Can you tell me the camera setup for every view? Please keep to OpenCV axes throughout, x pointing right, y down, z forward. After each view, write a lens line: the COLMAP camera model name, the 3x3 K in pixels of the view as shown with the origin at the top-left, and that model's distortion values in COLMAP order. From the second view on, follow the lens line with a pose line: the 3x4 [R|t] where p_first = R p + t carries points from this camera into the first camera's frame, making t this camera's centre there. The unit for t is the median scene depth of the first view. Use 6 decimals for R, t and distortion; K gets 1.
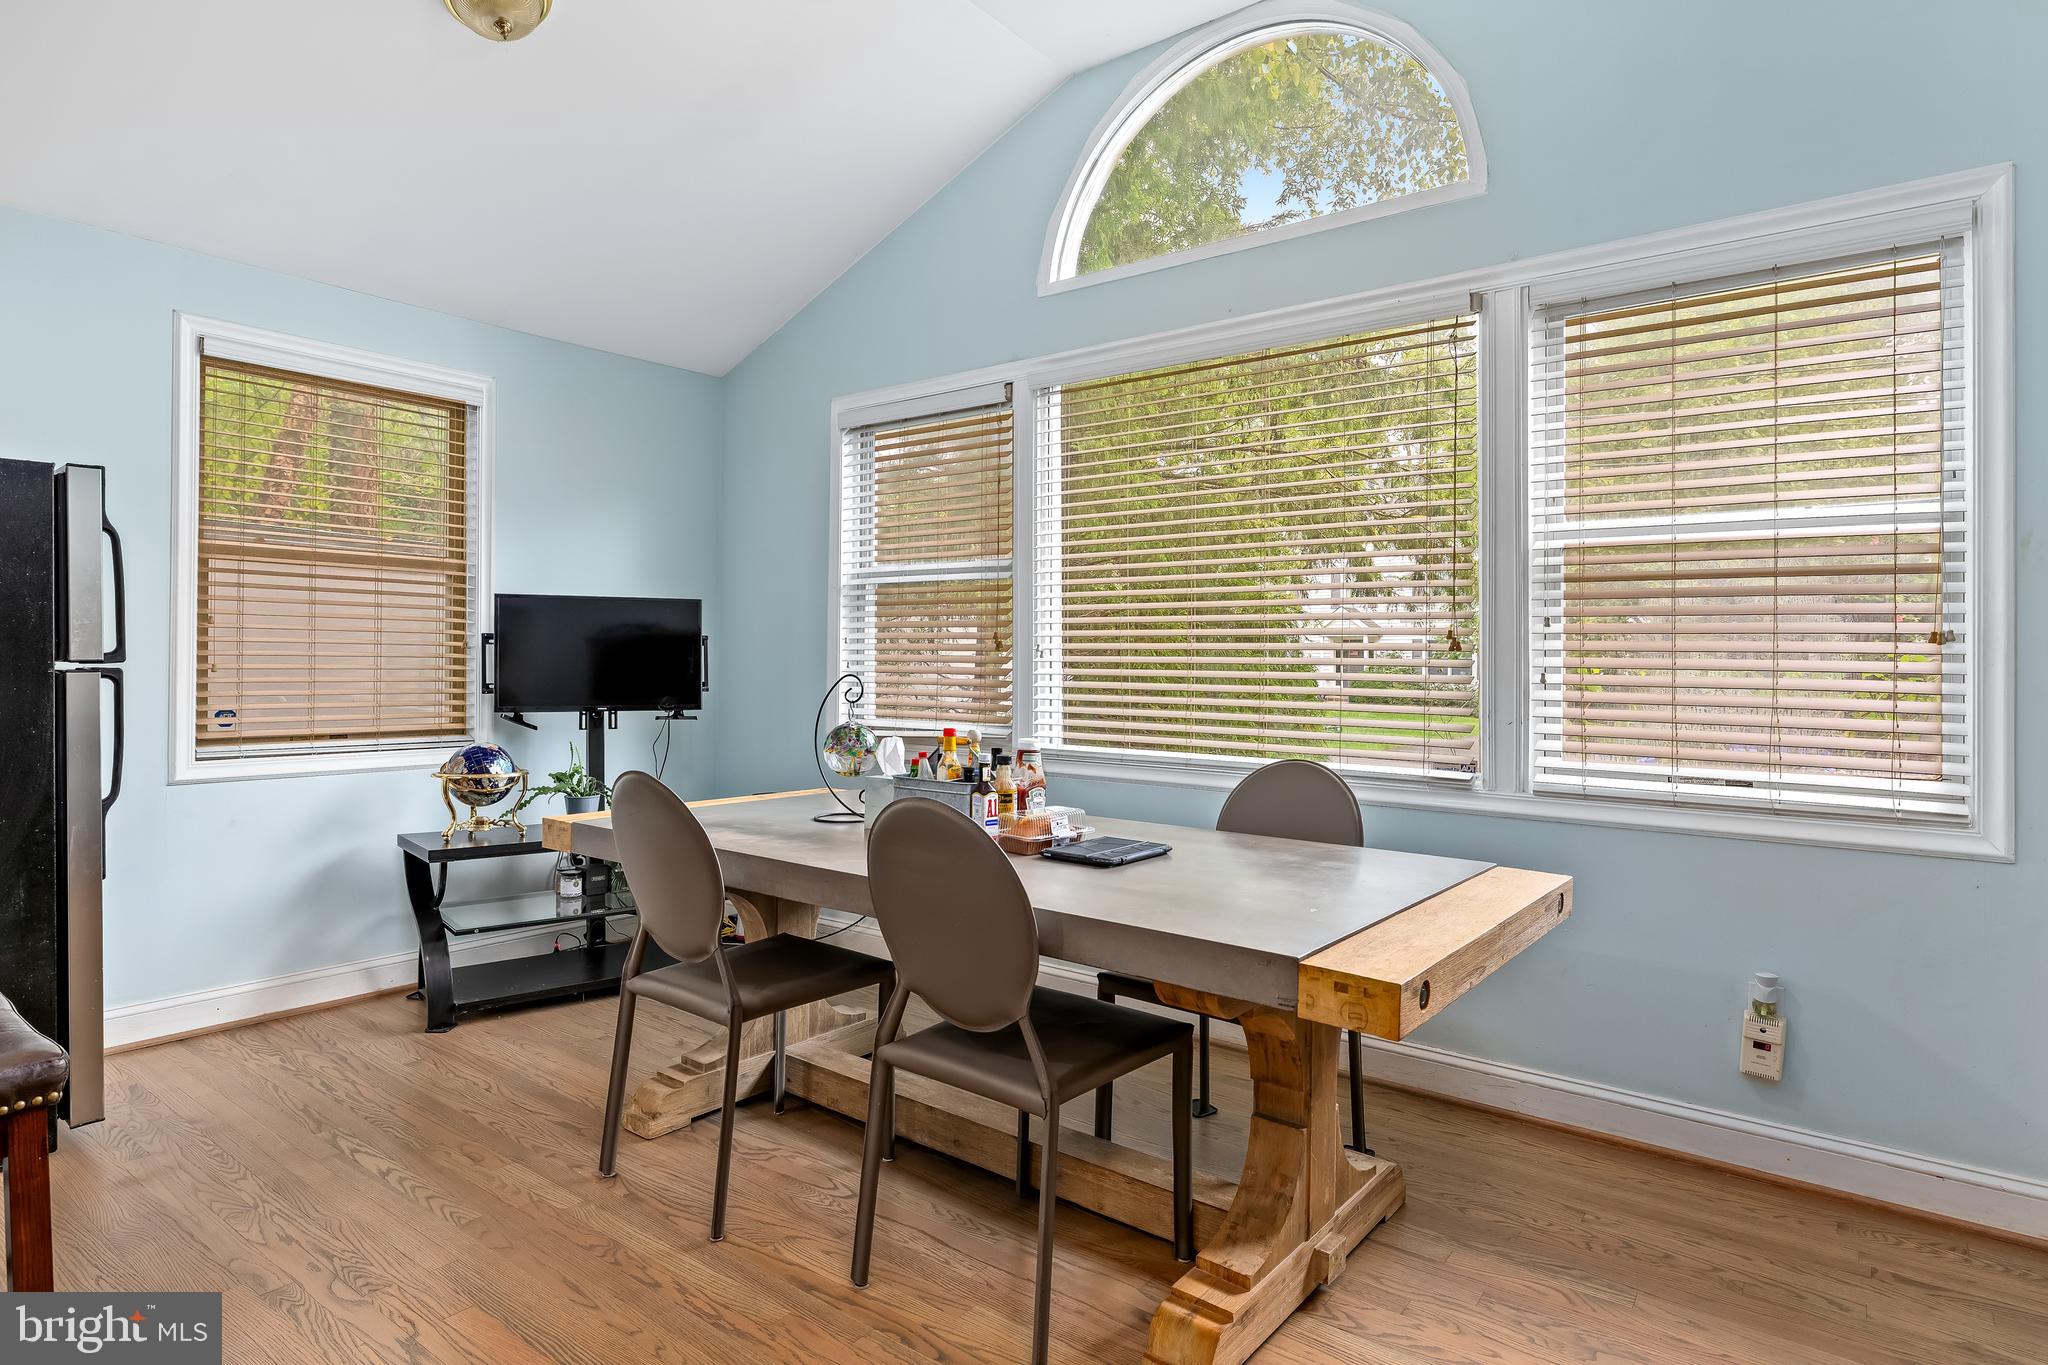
lens RADIAL K [[1124.5, 0, 1035.5], [0, 1124.5, 673.0], [0, 0, 1]] dist [0.005349, 0.000006]
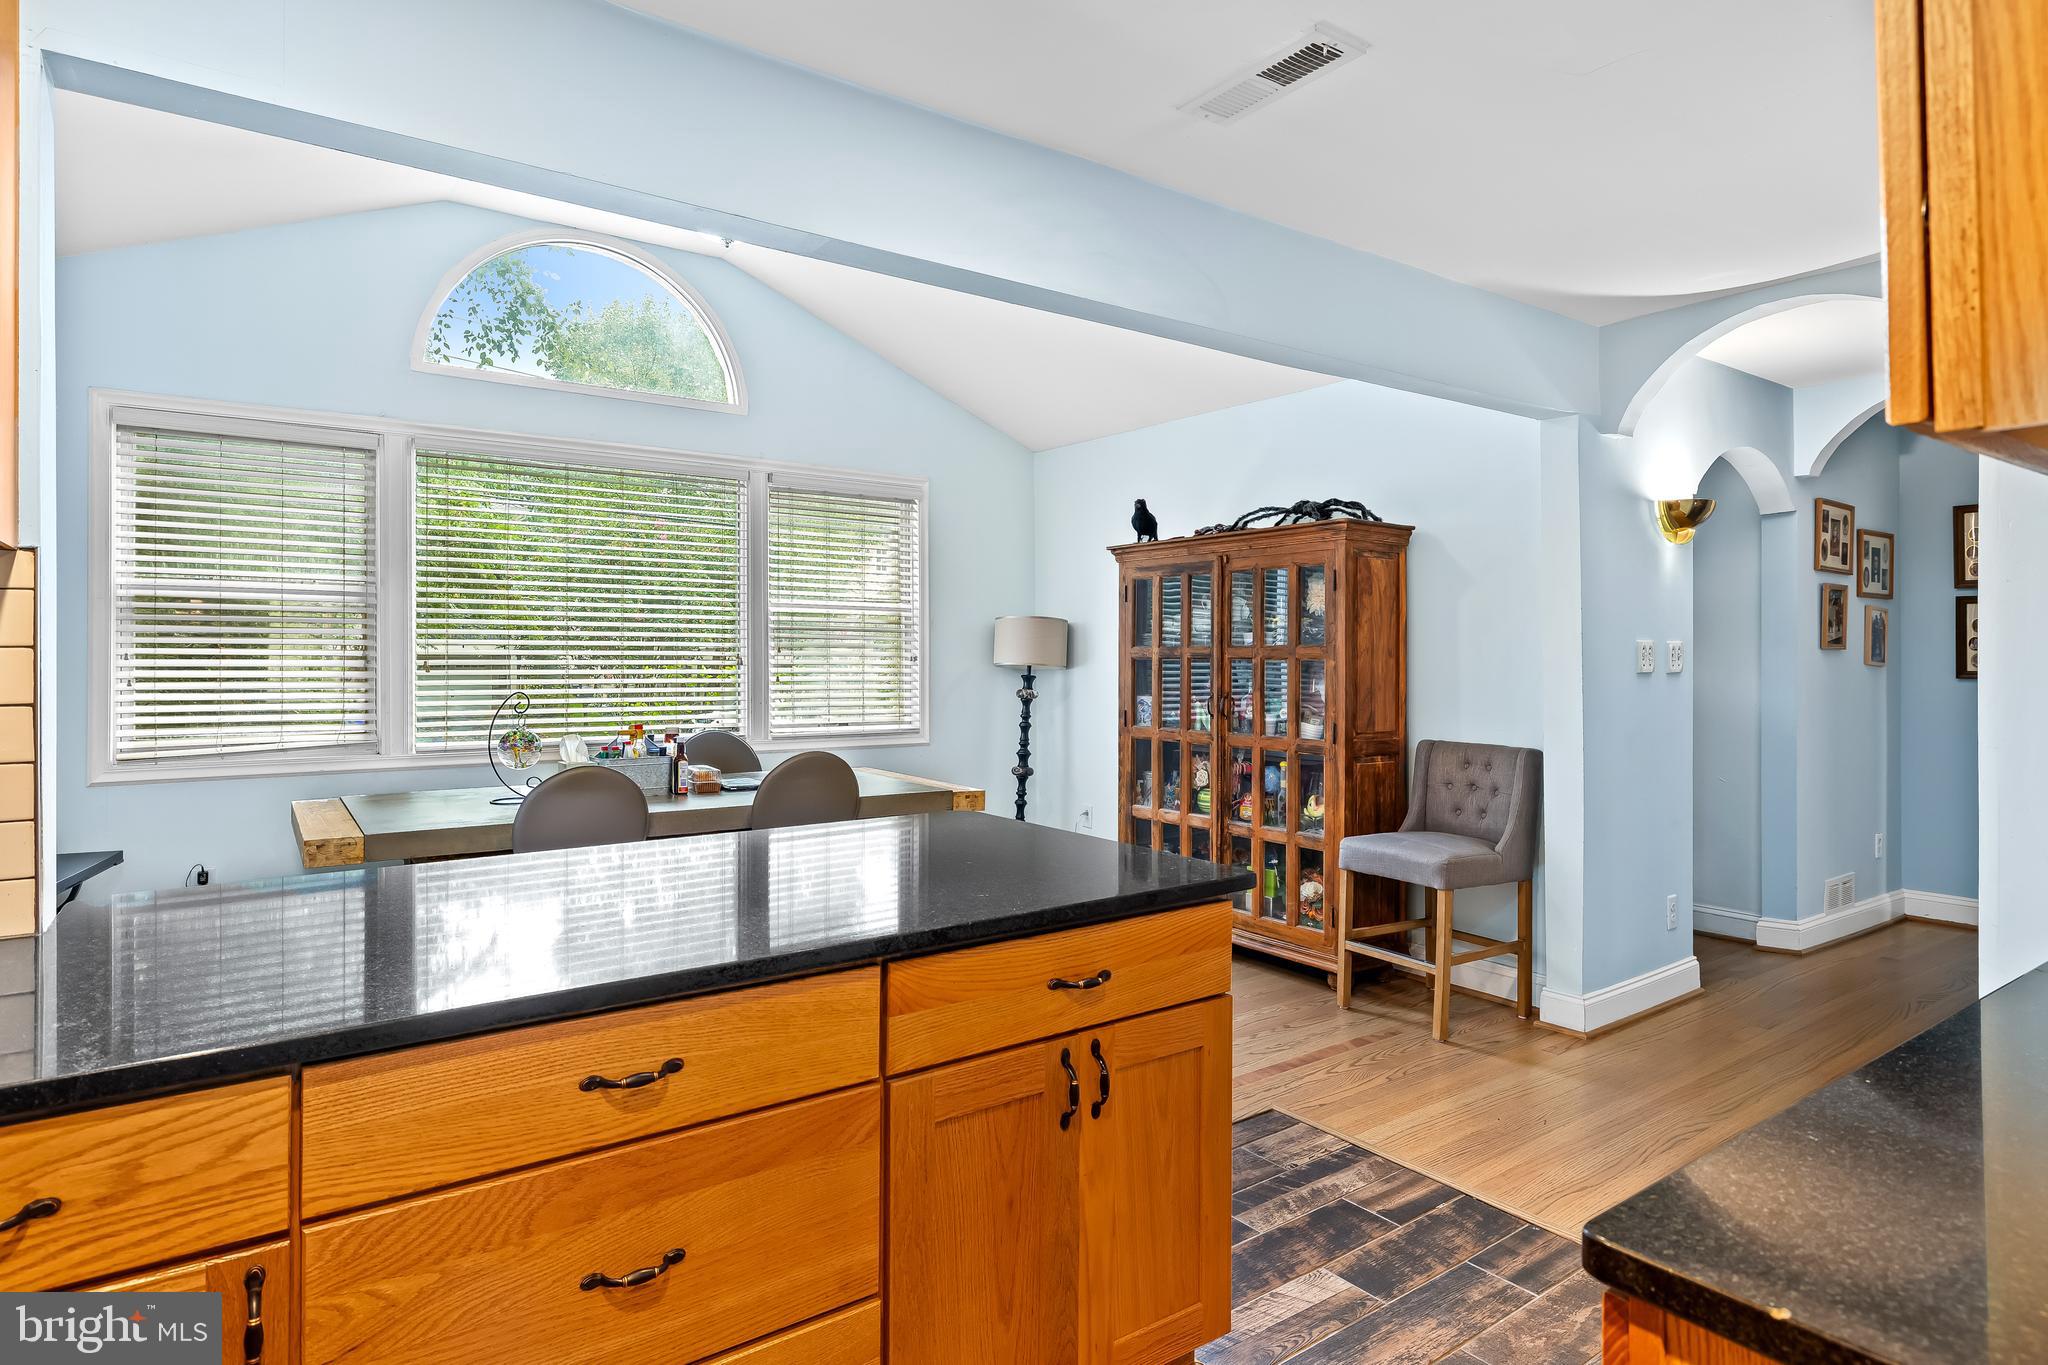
lens RADIAL K [[1068.8, 0, 1007.9], [0, 1068.8, 665.0], [0, 0, 1]] dist [0.006552, 0.000972]
pose [[0.289398, -0.017191, 0.957055, -0.925194], [0.007431, 0.999849, 0.015712, -0.035336], [-0.957180, 0.002565, 0.289482, 0.068458]]
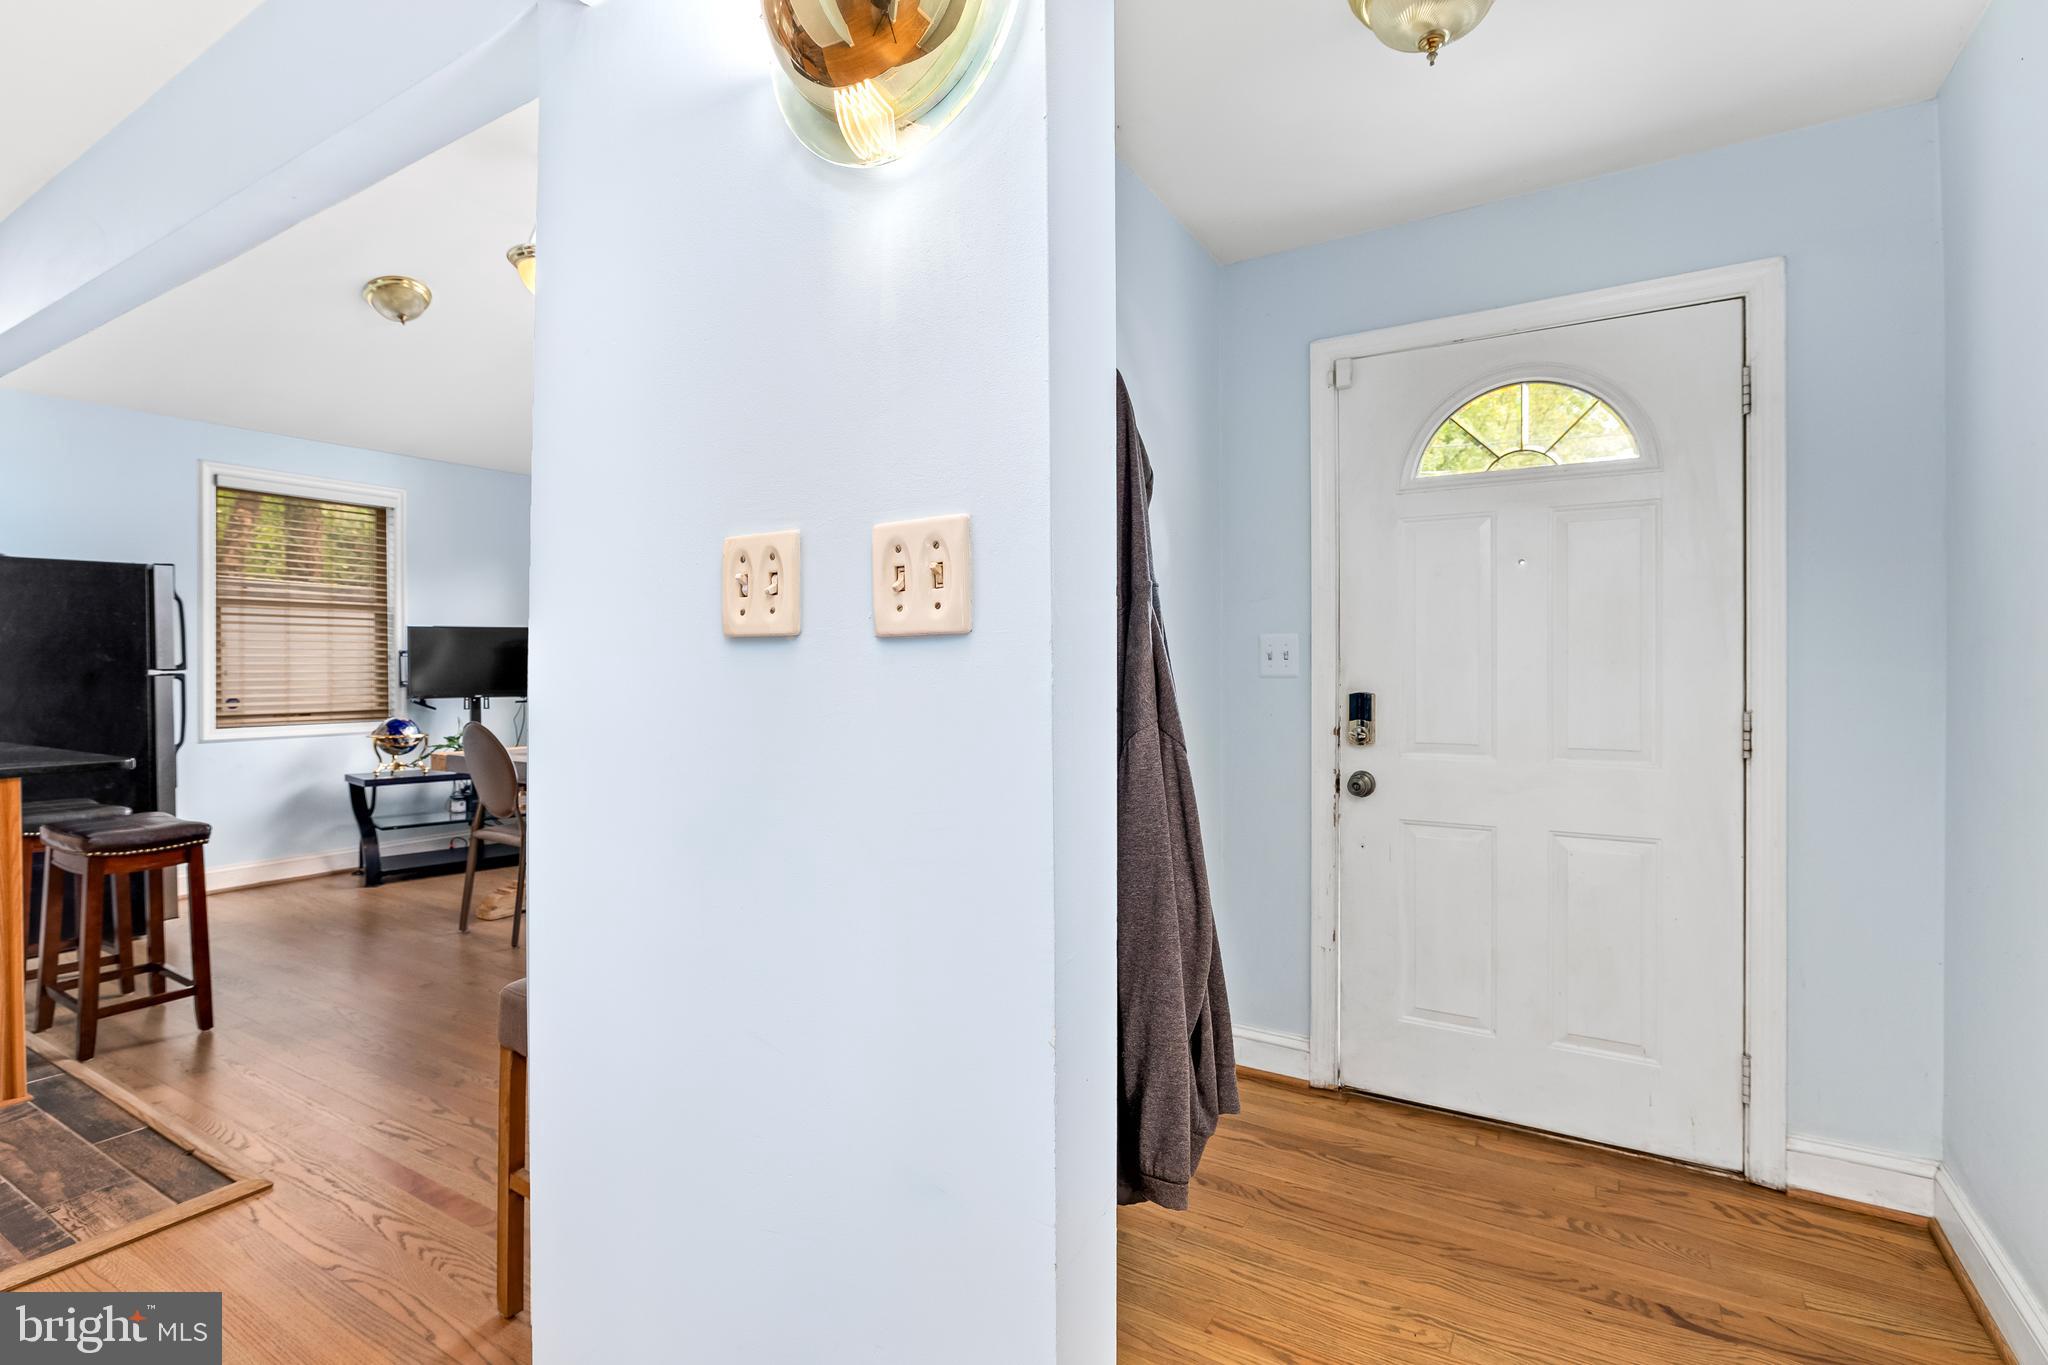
lens RADIAL K [[961.8, 0, 1026.4], [0, 961.8, 676.2], [0, 0, 1]] dist [-0.005619, 0.001462]
pose [[0.994235, -0.010703, 0.106685, 0.275771], [0.010107, 0.999930, 0.006125, 0.003352], [-0.106743, -0.005011, 0.994274, -0.498796]]
